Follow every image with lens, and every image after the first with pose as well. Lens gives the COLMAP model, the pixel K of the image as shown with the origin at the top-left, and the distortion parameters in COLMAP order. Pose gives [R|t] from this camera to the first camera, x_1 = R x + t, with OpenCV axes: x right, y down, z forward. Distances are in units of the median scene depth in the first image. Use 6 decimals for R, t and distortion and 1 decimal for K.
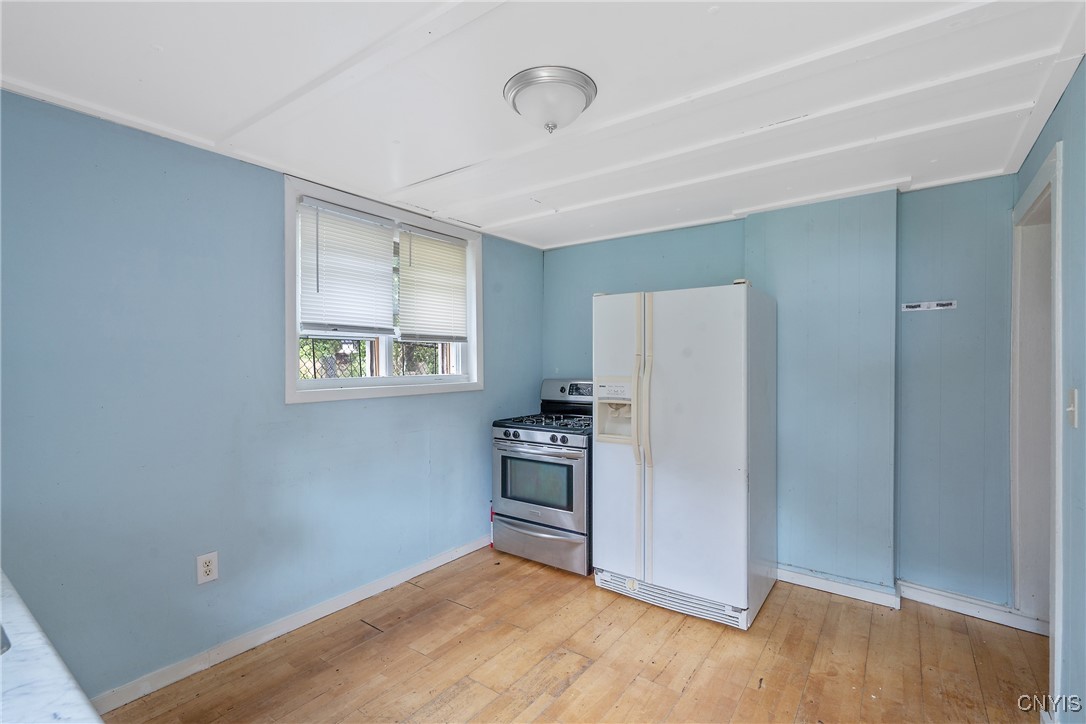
lens RADIAL K [[494.2, 0, 544.7], [0, 494.2, 363.1], [0, 0, 1]] dist [0.002120, 0.000191]
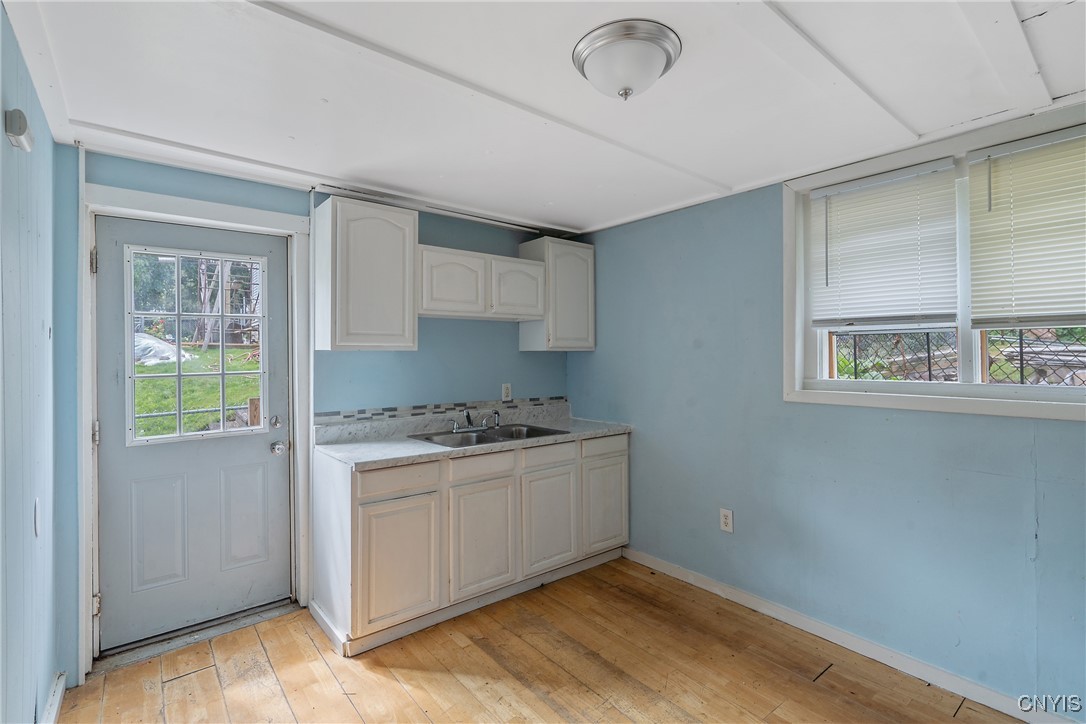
lens RADIAL K [[494.2, 0, 543.4], [0, 494.2, 357.6], [0, 0, 1]] dist [0.002120, 0.000191]
pose [[-0.248878, -0.005036, -0.968522, 0.628648], [-0.010202, 0.999945, -0.002578, -0.001341], [0.968481, 0.009239, -0.248916, 0.785293]]
